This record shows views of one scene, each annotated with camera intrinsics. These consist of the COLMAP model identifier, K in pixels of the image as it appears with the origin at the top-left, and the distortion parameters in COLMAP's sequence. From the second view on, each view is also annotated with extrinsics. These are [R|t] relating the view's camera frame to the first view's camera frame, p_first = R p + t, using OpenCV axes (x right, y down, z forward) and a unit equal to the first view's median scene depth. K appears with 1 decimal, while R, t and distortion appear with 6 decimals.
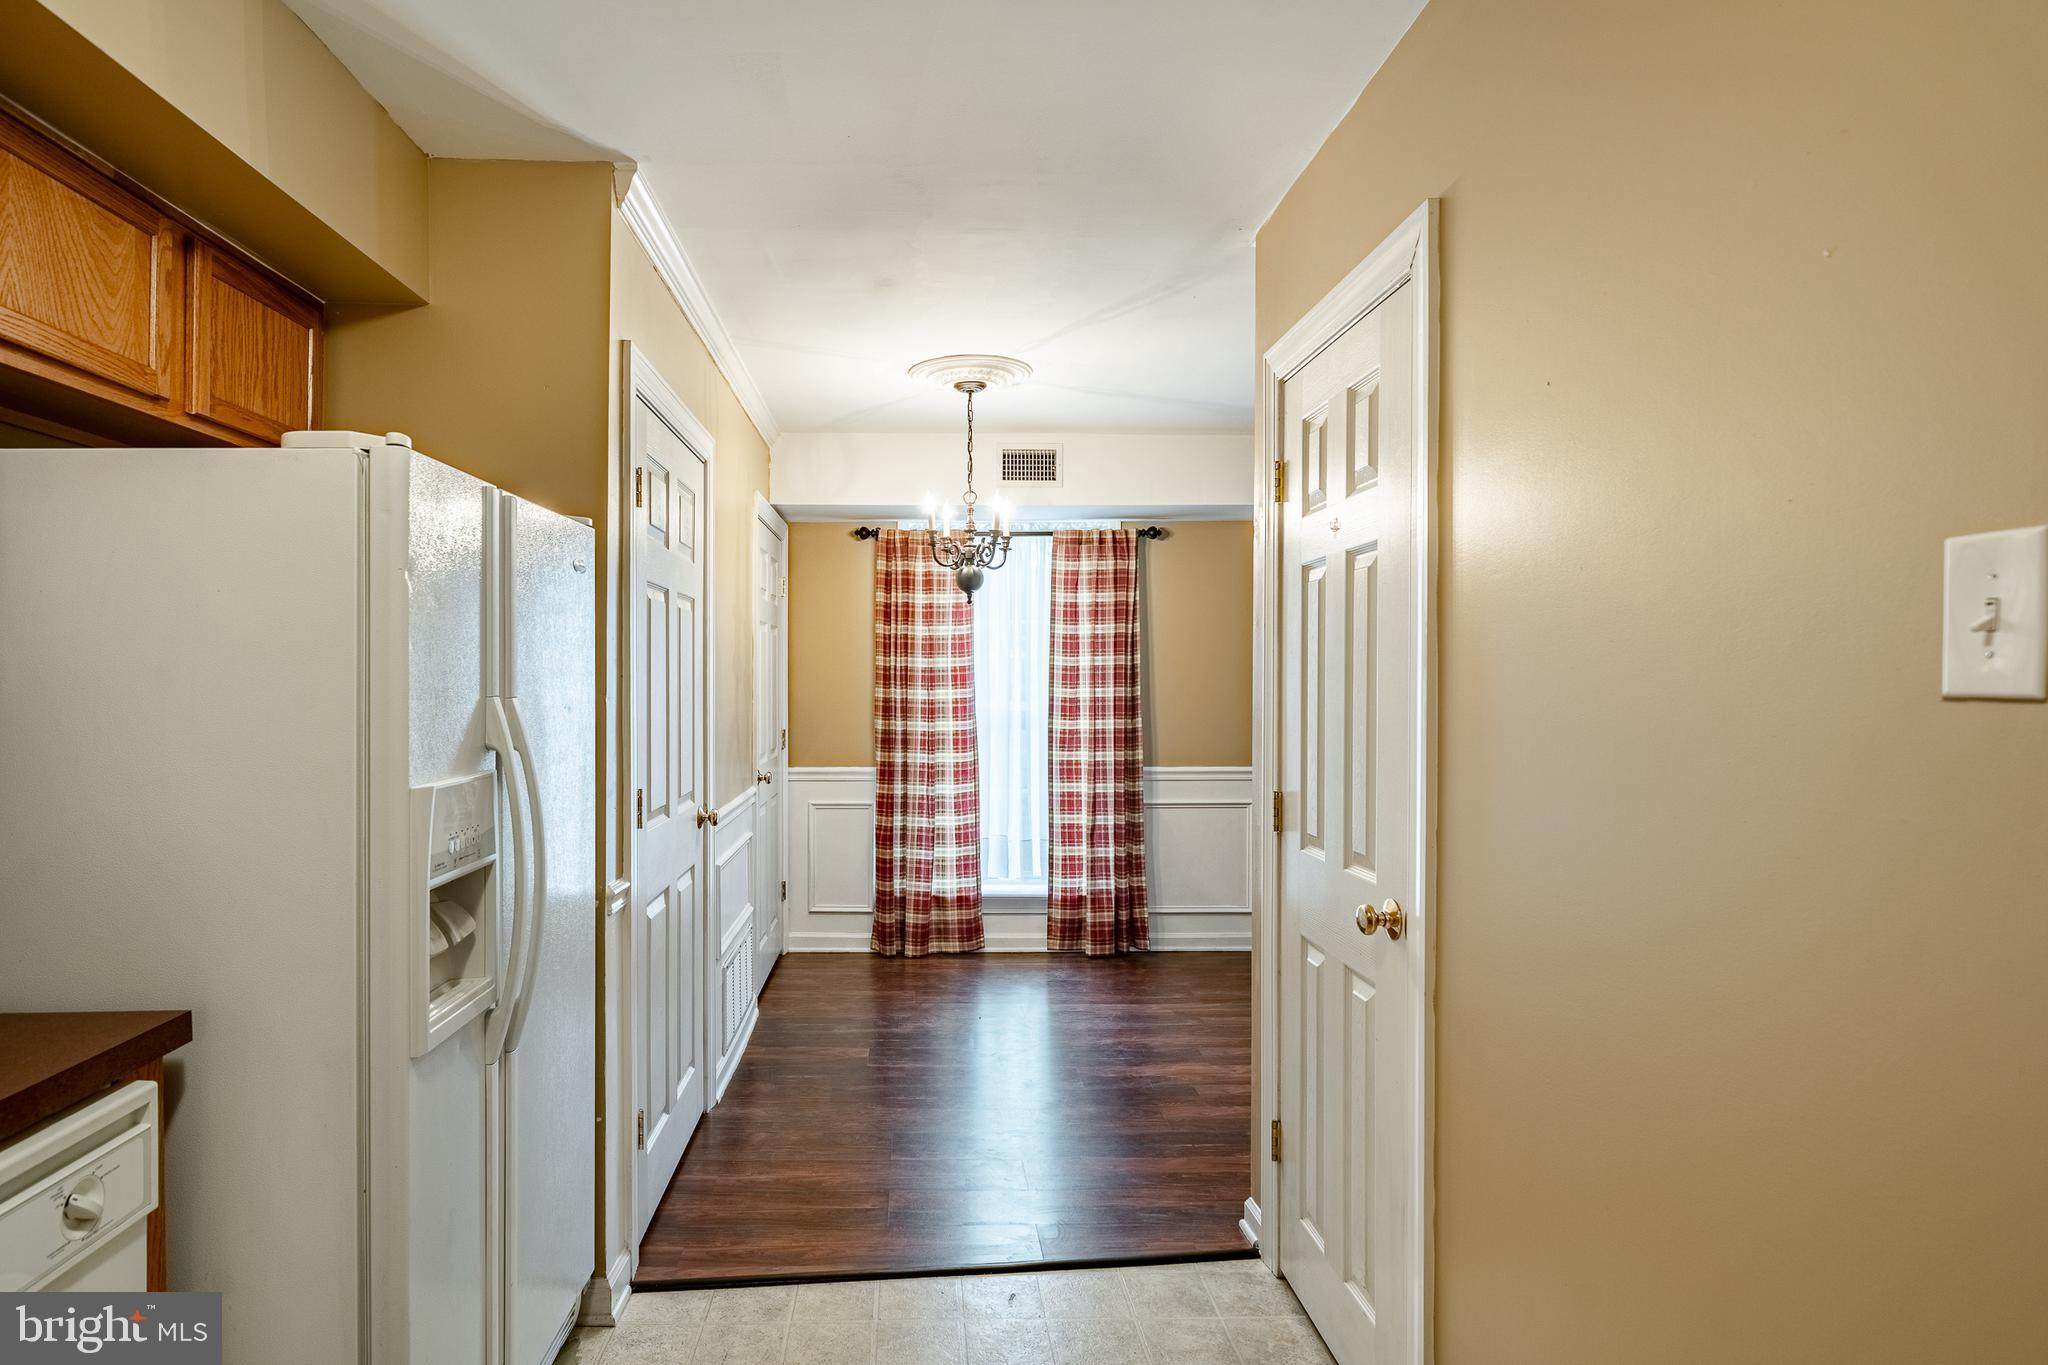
lens RADIAL K [[1076.0, 0, 997.4], [0, 1076.0, 692.0], [0, 0, 1]] dist [-0.001436, 0.000295]
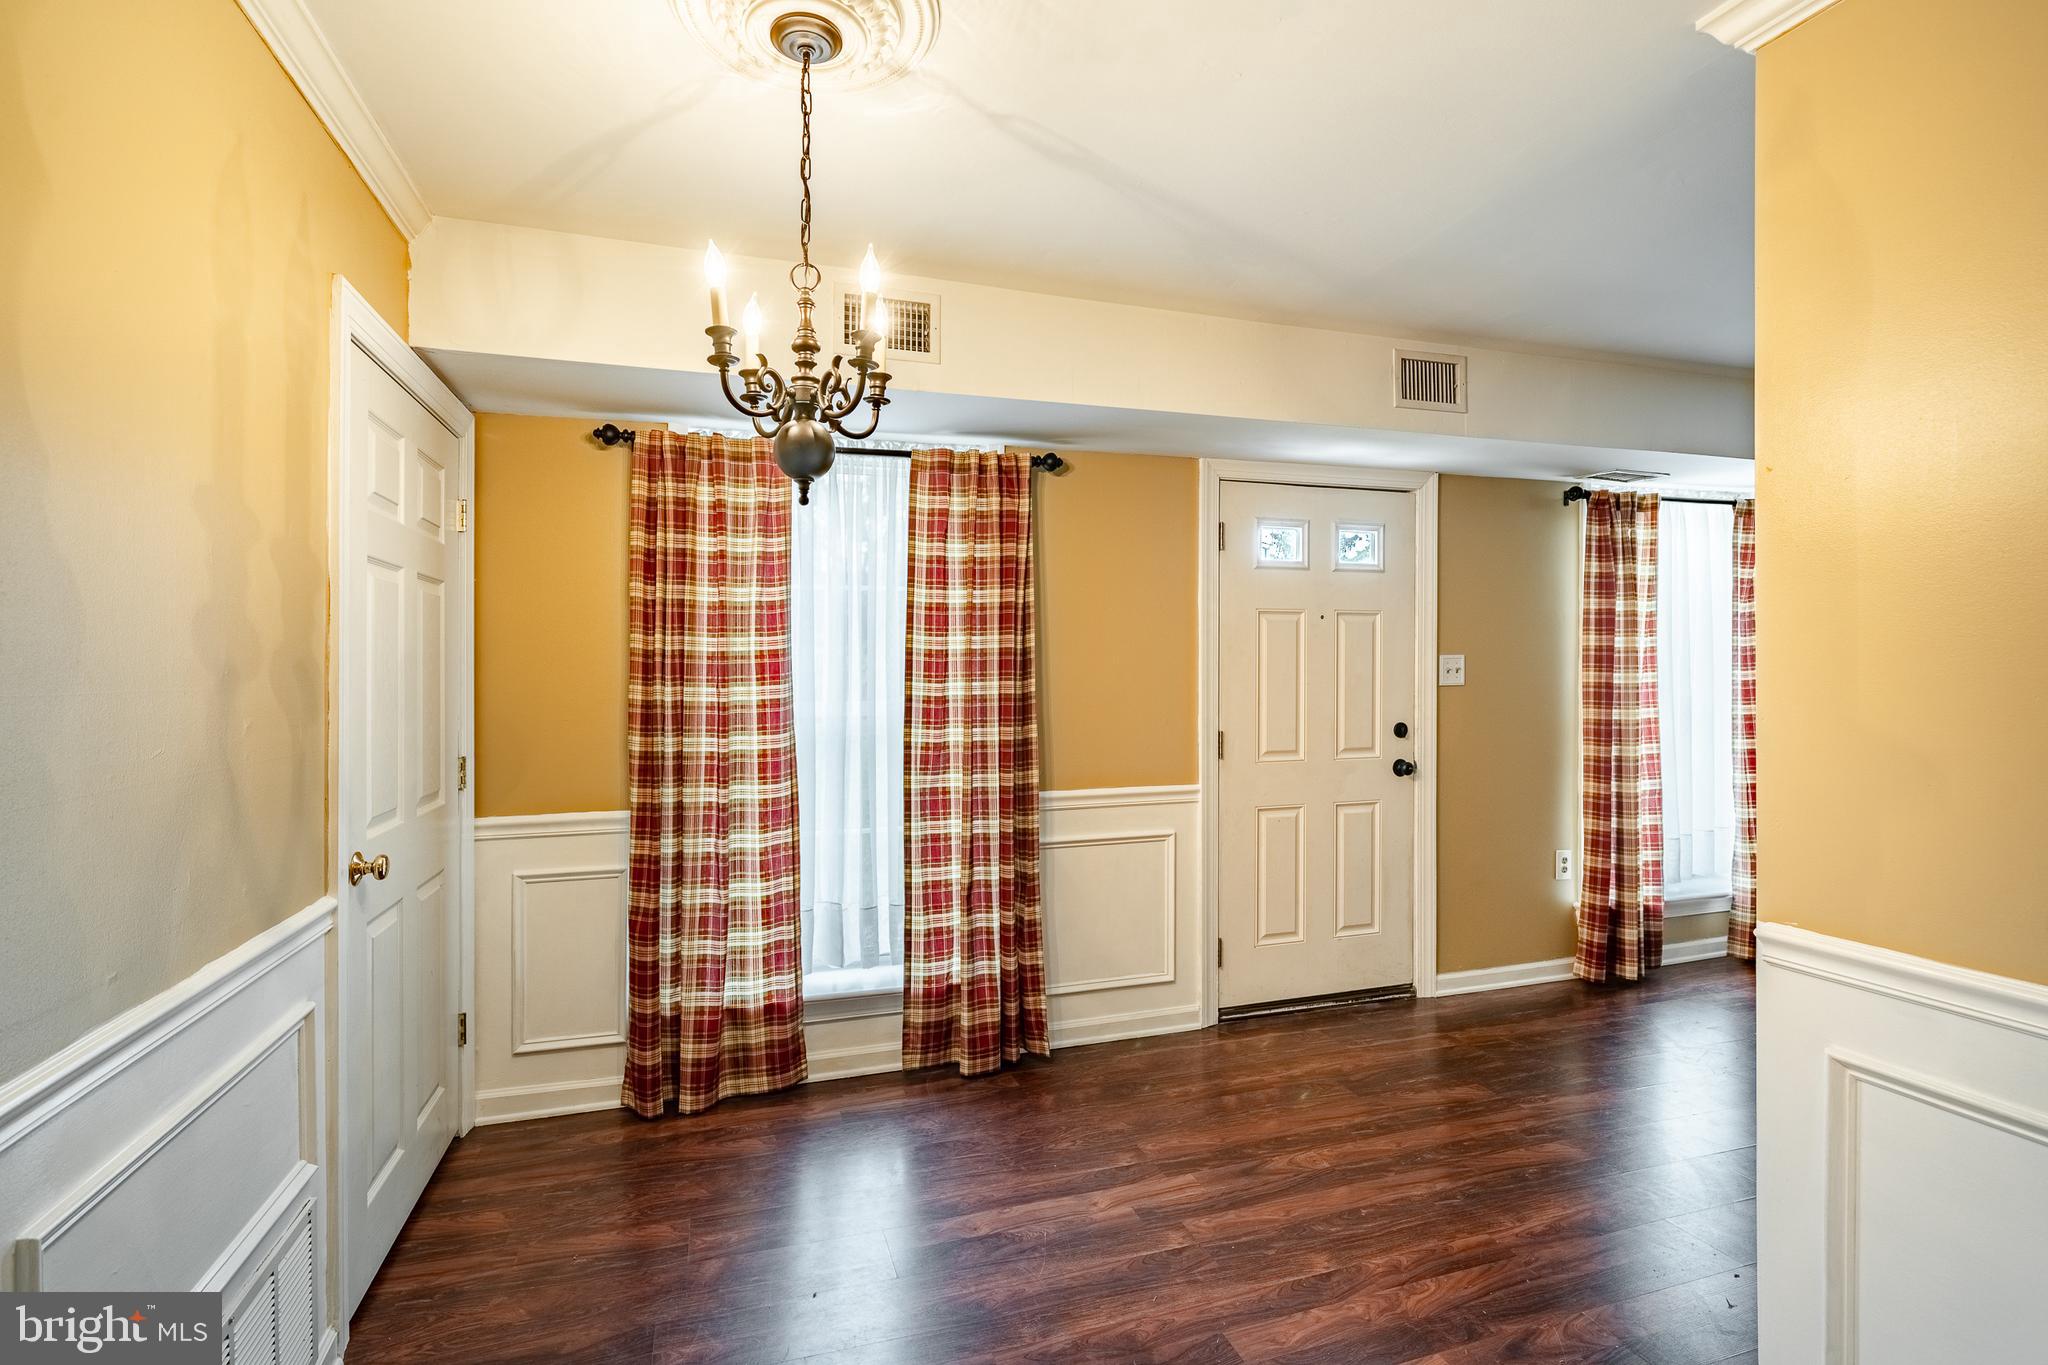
lens RADIAL K [[955.0, 0, 1025.2], [0, 955.0, 648.9], [0, 0, 1]] dist [-0.008768, -0.000034]
pose [[0.971382, -0.000648, 0.237524, -0.021538], [0.009183, 0.999351, -0.034827, -0.003283], [-0.237347, 0.036011, 0.970757, 0.402107]]
